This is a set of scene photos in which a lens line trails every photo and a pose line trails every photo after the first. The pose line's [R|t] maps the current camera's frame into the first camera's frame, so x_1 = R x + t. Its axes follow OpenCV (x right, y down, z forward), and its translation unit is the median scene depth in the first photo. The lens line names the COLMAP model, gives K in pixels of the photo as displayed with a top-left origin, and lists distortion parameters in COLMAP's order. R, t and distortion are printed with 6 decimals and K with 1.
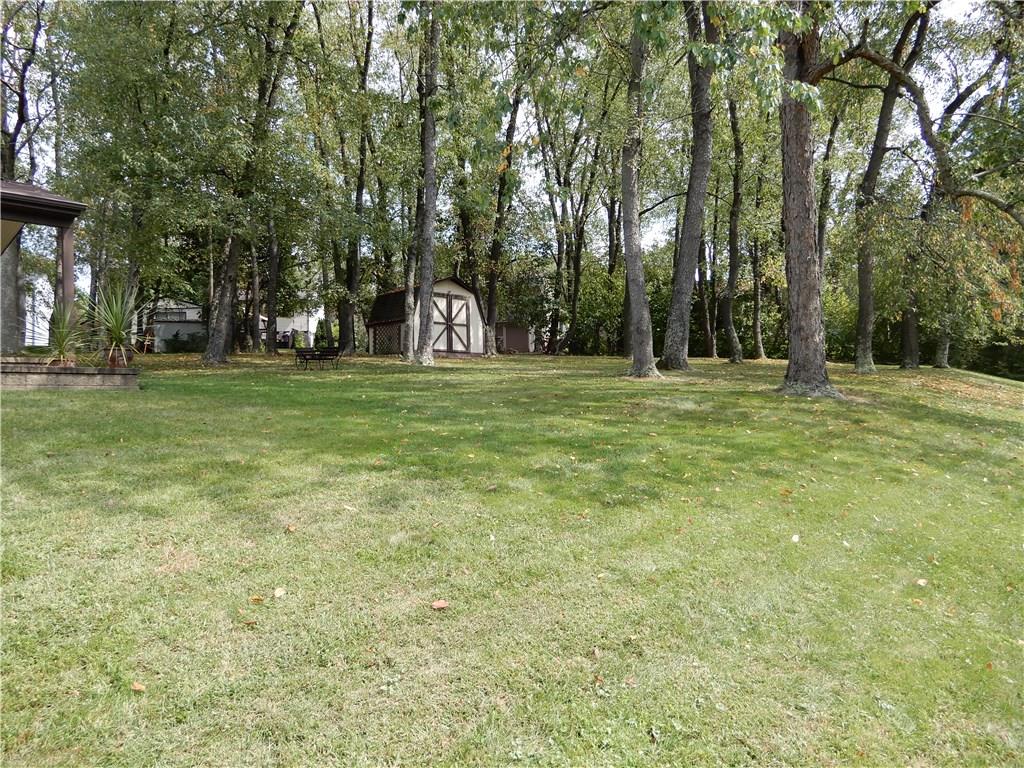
lens RADIAL K [[734.6, 0, 512.0], [0, 734.6, 384.0], [0, 0, 1]] dist [0.003560, 0.005798]
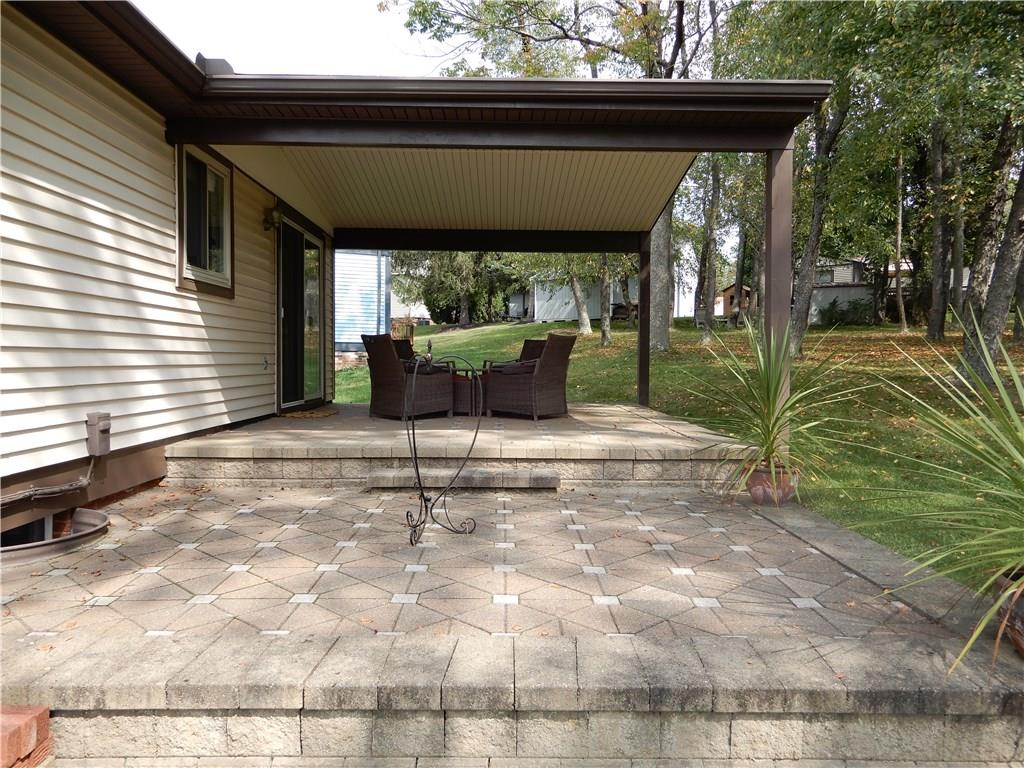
lens RADIAL K [[734.6, 0, 512.0], [0, 734.6, 384.0], [0, 0, 1]] dist [0.003560, 0.005798]
pose [[0.701334, 0.051284, -0.710985, -0.190208], [-0.002938, 0.997608, 0.069060, -0.048982], [0.712826, -0.046346, 0.699808, 0.274101]]
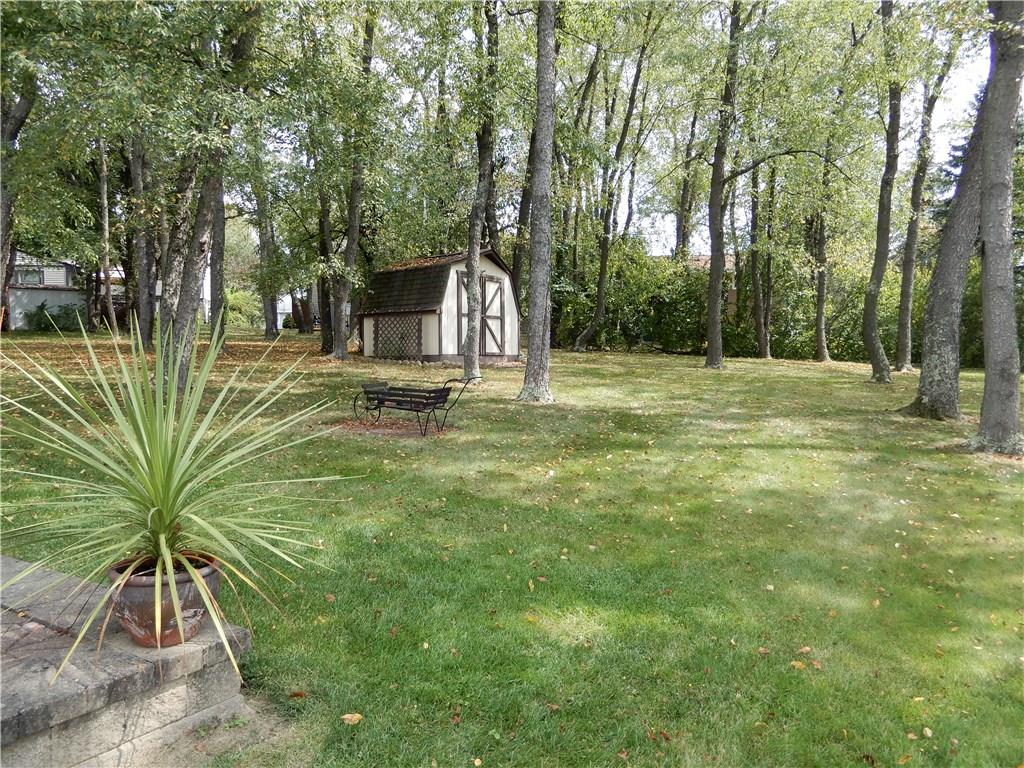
lens RADIAL K [[734.6, 0, 512.0], [0, 734.6, 384.0], [0, 0, 1]] dist [0.003560, 0.005798]
pose [[0.984575, 0.010583, 0.174642, -0.178598], [-0.019096, 0.998706, 0.047137, -0.049094], [-0.173917, -0.049745, 0.983503, 0.277451]]
